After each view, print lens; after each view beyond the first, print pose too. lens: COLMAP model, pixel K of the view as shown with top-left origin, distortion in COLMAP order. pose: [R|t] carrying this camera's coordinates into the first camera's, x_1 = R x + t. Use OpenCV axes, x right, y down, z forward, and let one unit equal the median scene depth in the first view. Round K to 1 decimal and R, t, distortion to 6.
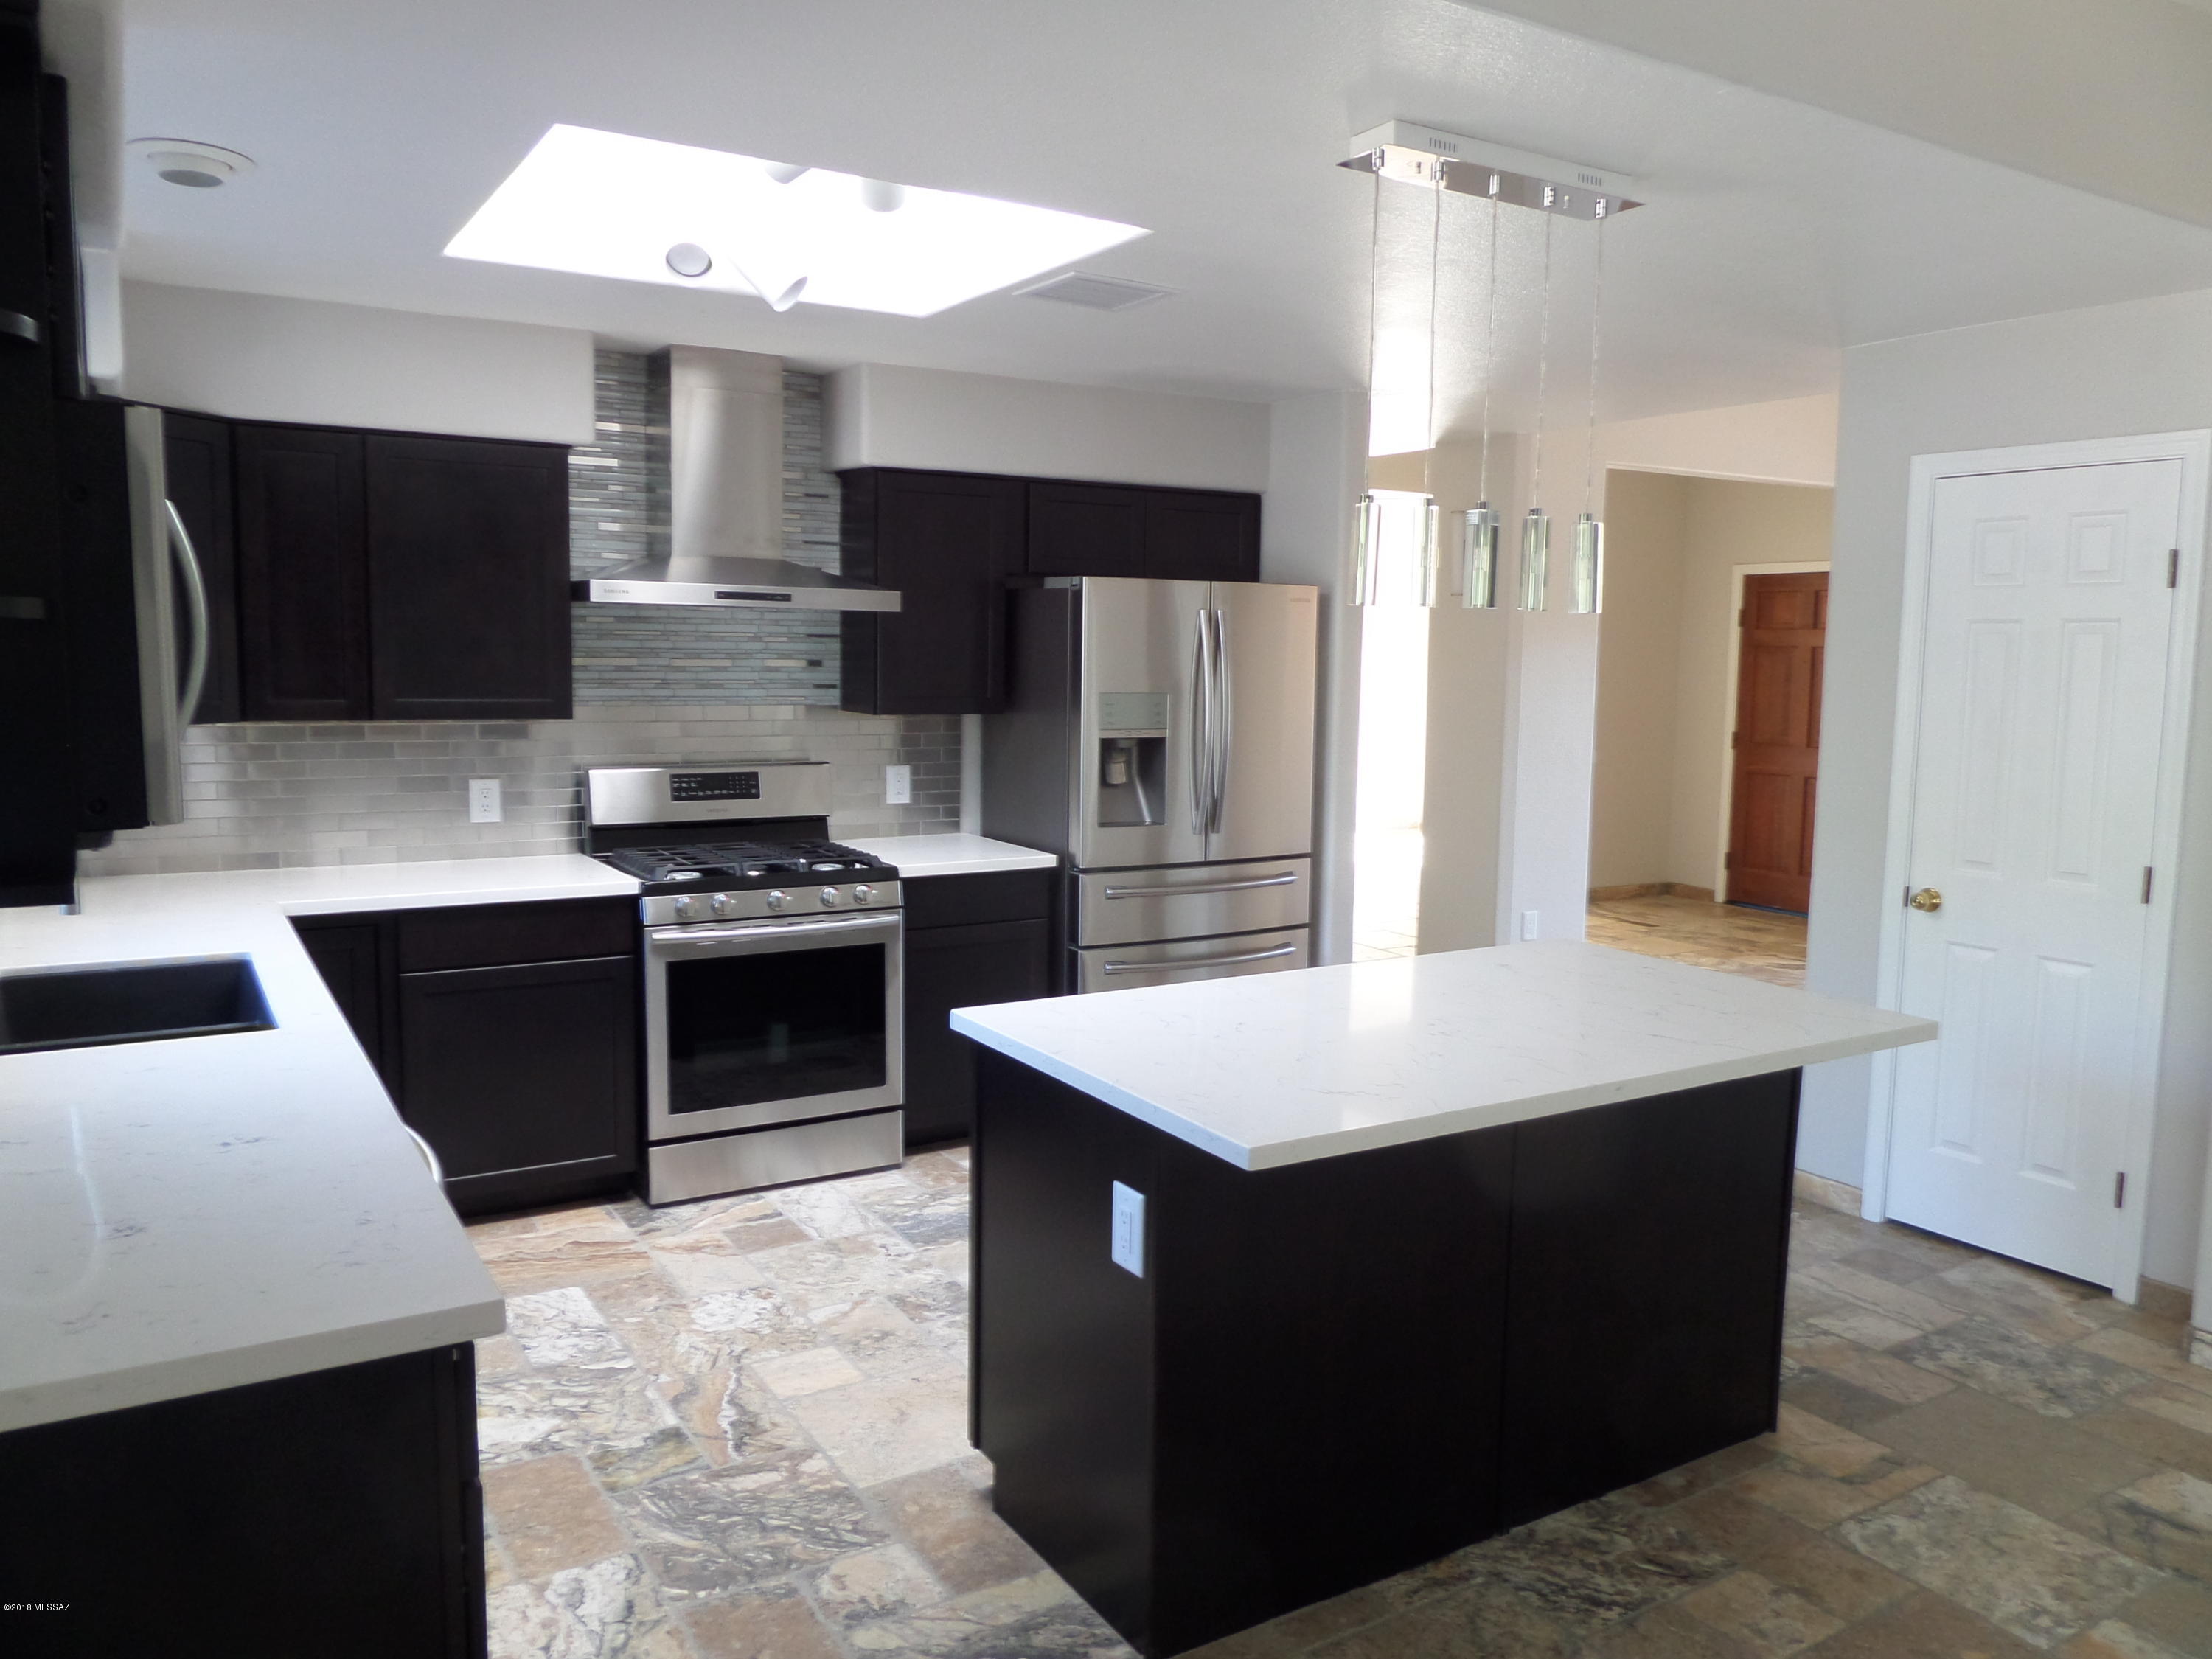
lens RADIAL K [[1603.8, 0, 1106.0], [0, 1603.8, 829.5], [0, 0, 1]] dist [-0.011381, -0.005169]
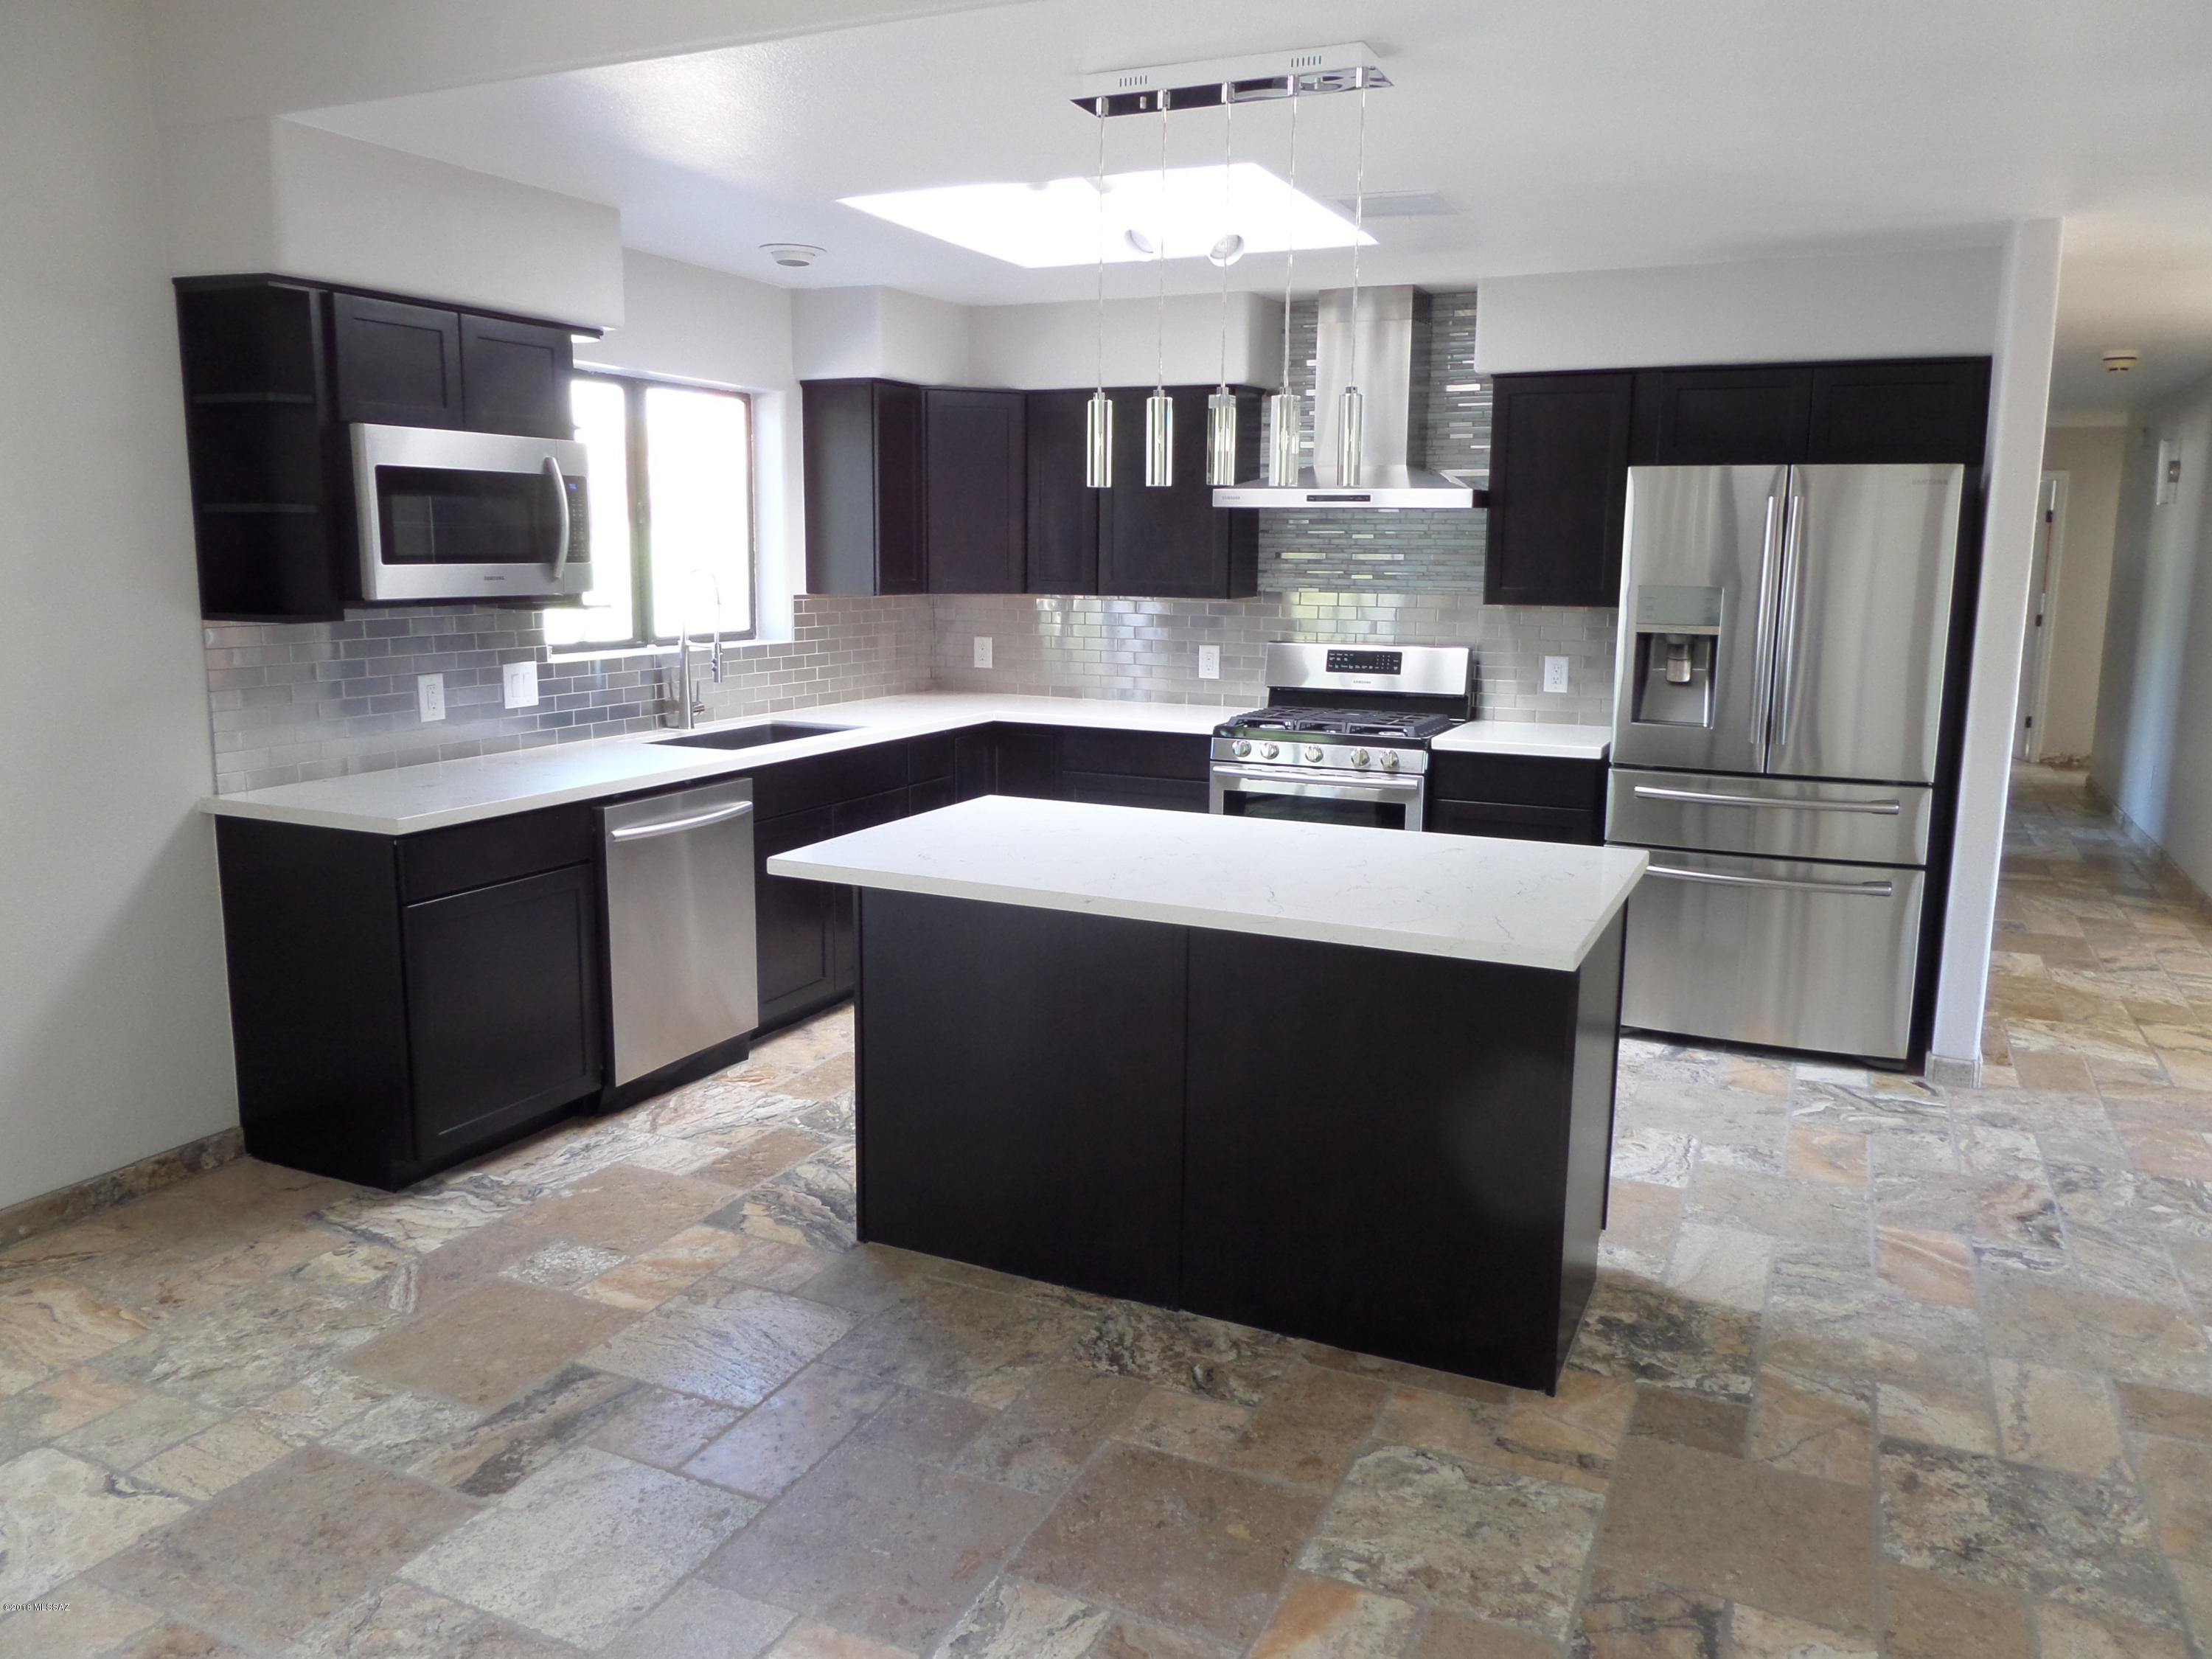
lens RADIAL K [[1611.9, 0, 1113.0], [0, 1611.9, 835.9], [0, 0, 1]] dist [-0.001831, -0.008033]
pose [[0.551071, 0.136869, -0.823157, 0.903804], [-0.093348, 0.990376, 0.102180, -0.005583], [0.829221, 0.020531, 0.558544, 0.256027]]
